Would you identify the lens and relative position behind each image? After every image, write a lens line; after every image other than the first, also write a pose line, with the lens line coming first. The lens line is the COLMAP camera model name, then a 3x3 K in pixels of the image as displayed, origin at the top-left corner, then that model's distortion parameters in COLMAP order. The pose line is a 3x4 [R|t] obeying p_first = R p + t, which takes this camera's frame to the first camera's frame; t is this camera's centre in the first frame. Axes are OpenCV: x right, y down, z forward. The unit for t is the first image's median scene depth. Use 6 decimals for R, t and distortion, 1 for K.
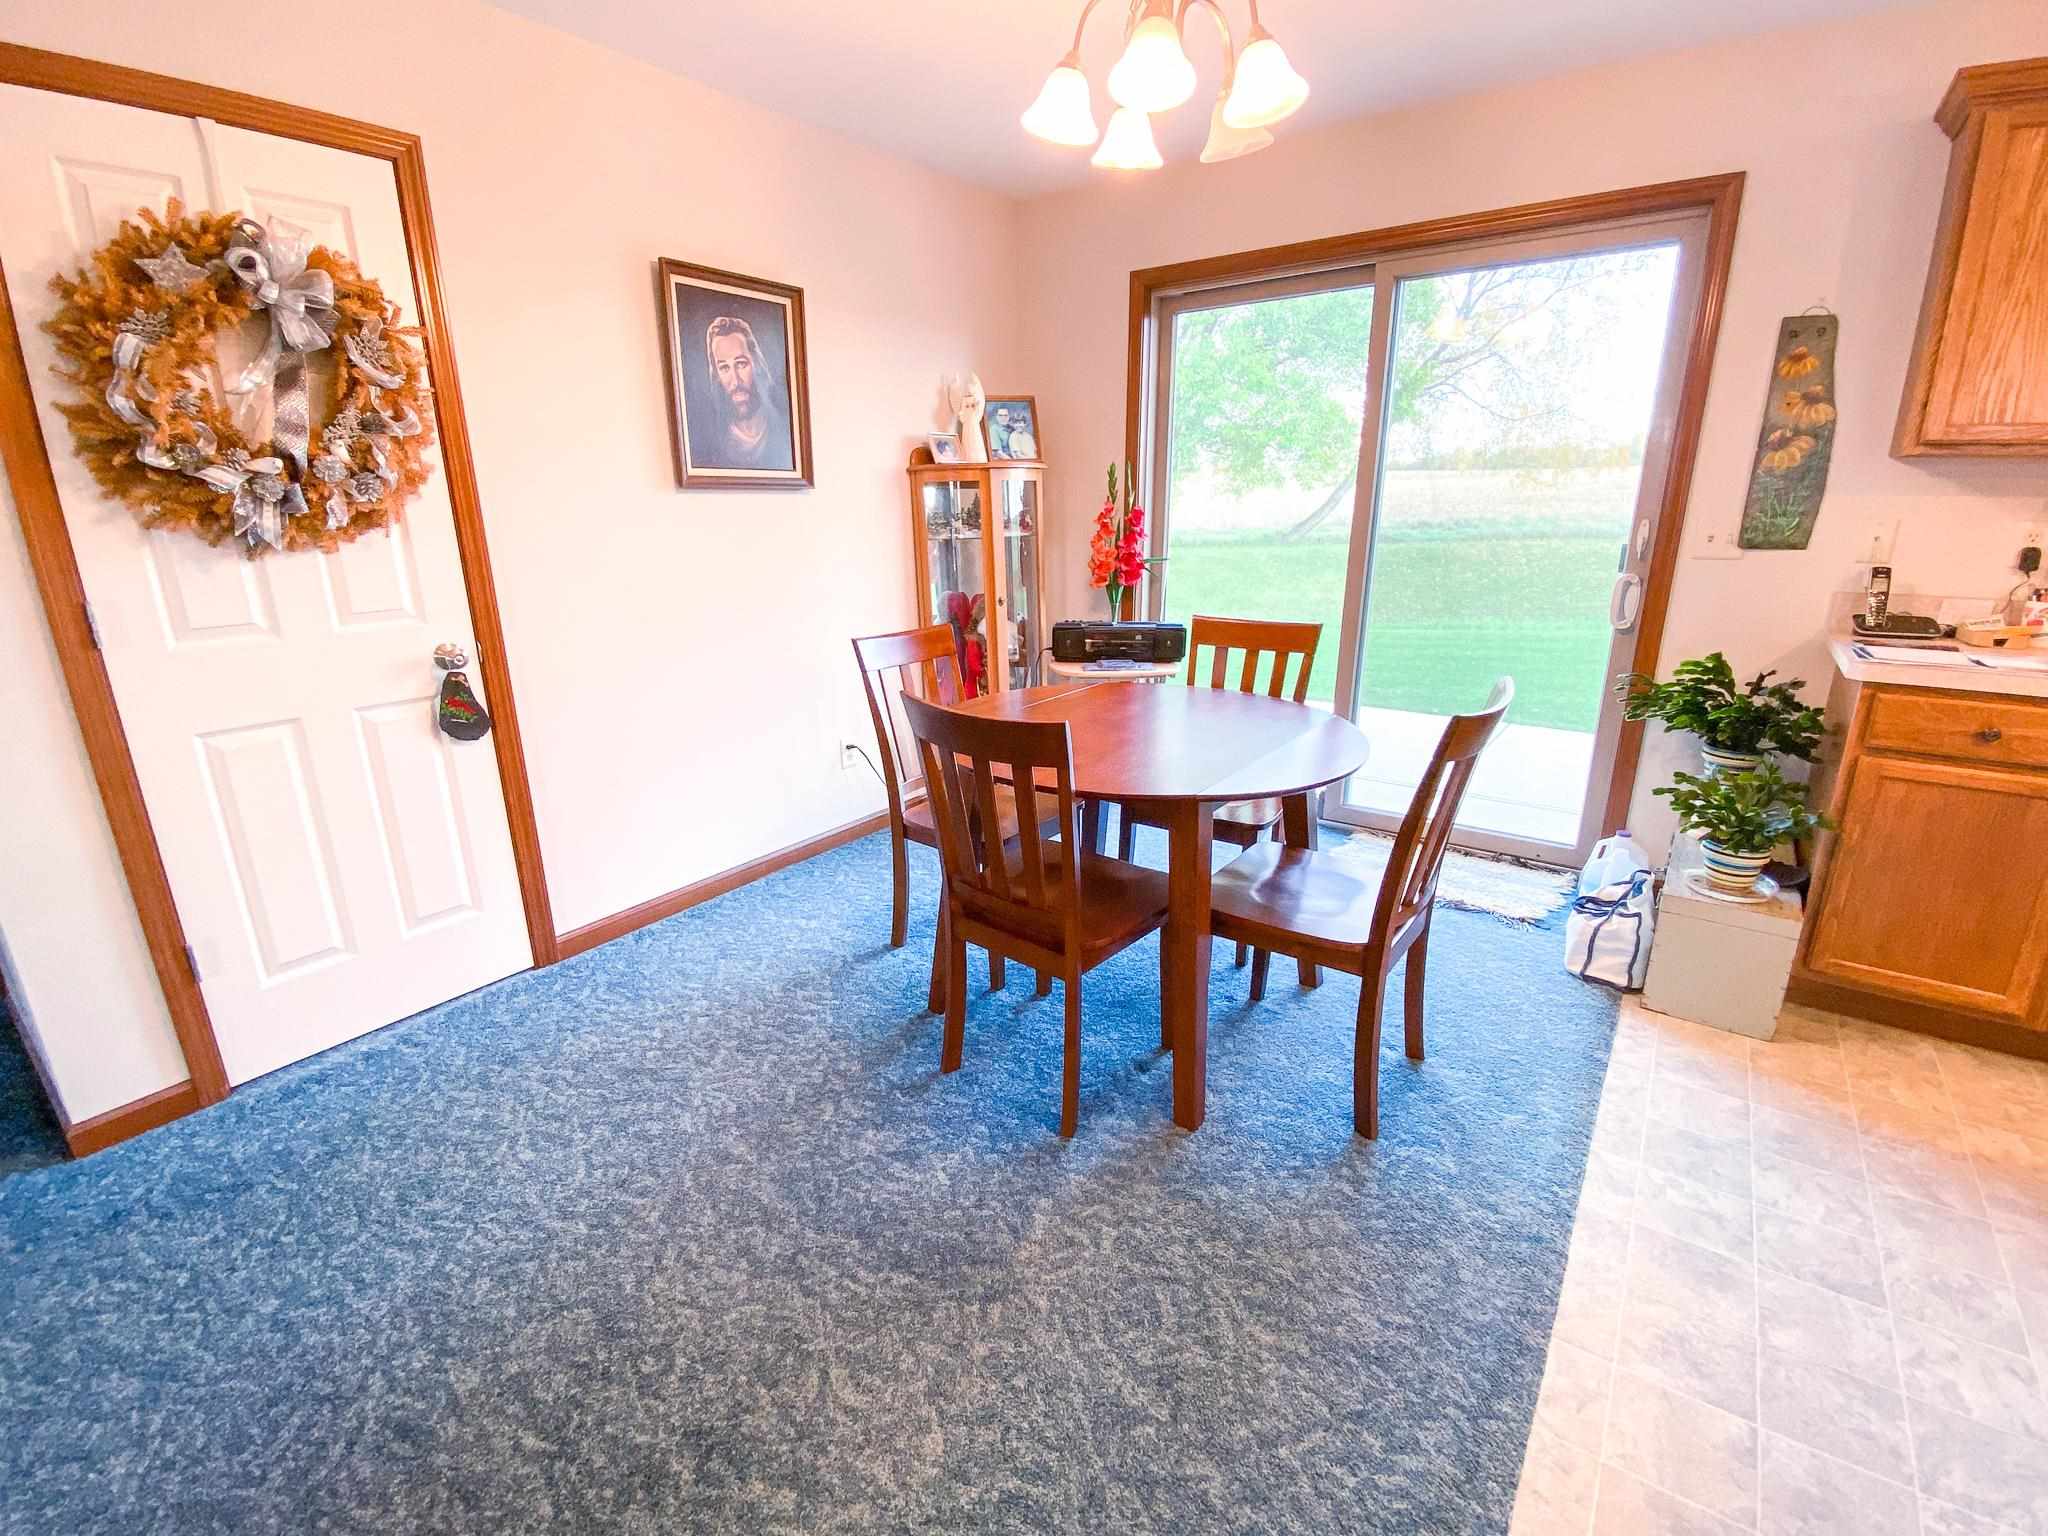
lens RADIAL K [[900.1, 0, 1015.4], [0, 900.1, 760.6], [0, 0, 1]] dist [0.019303, -0.019201]
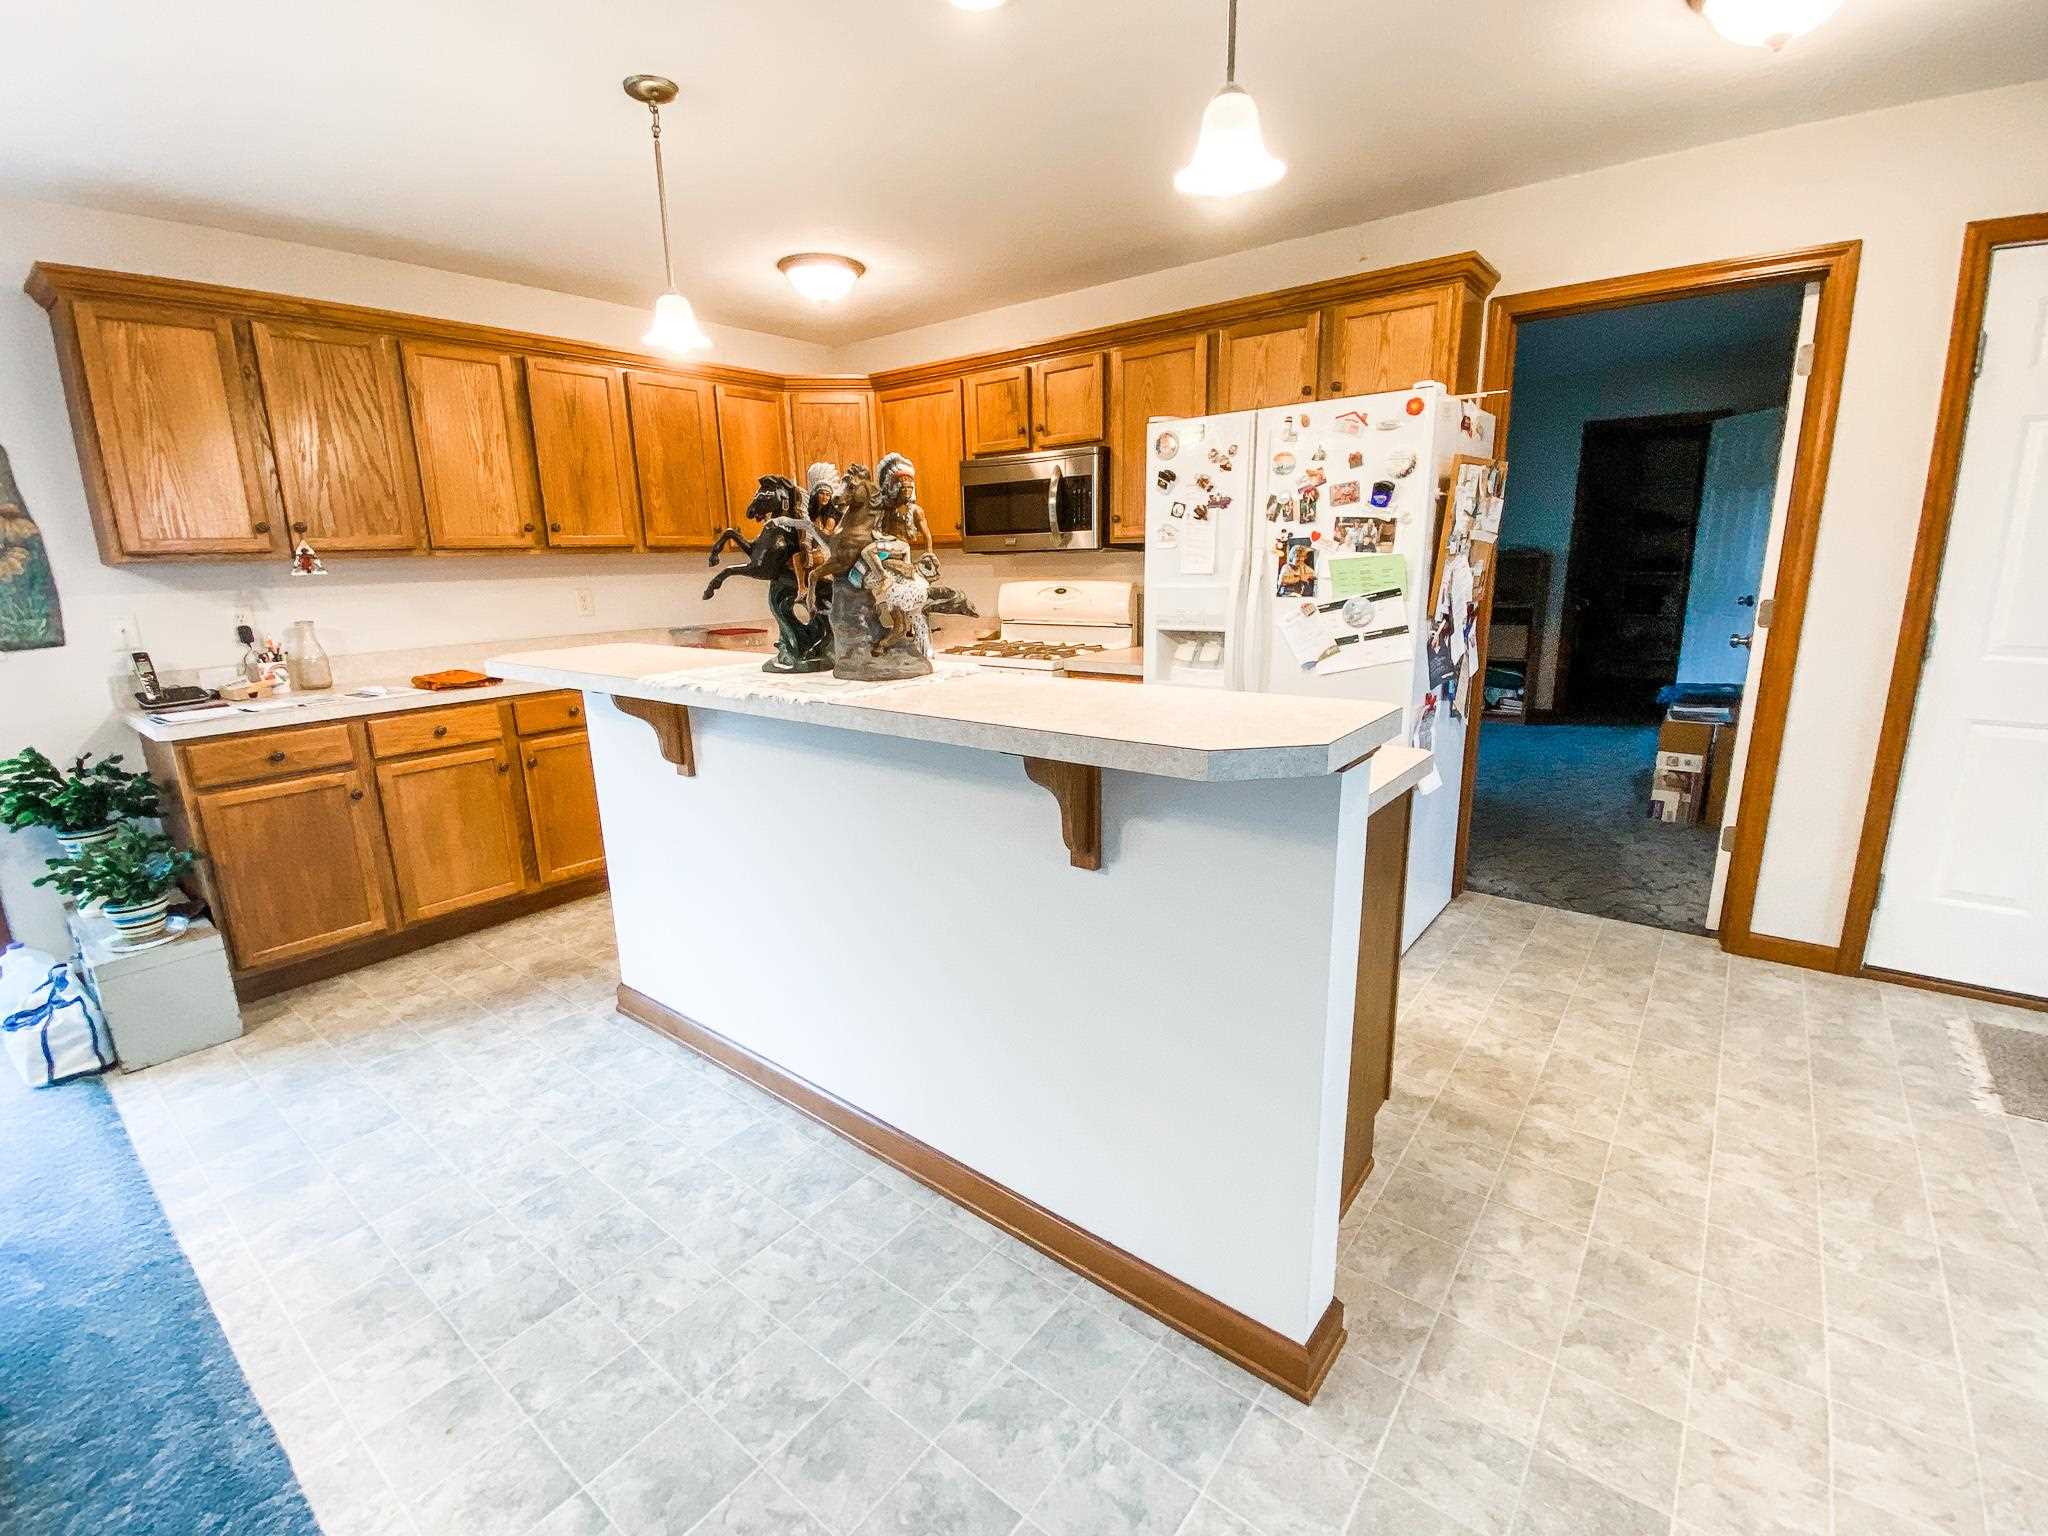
lens RADIAL K [[900.1, 0, 1015.4], [0, 900.1, 760.6], [0, 0, 1]] dist [0.019303, -0.019201]
pose [[0.026088, -0.212820, 0.976743, -0.228661], [0.310501, 0.930473, 0.194445, 0.051972], [-0.950215, 0.298207, 0.090355, -0.191953]]
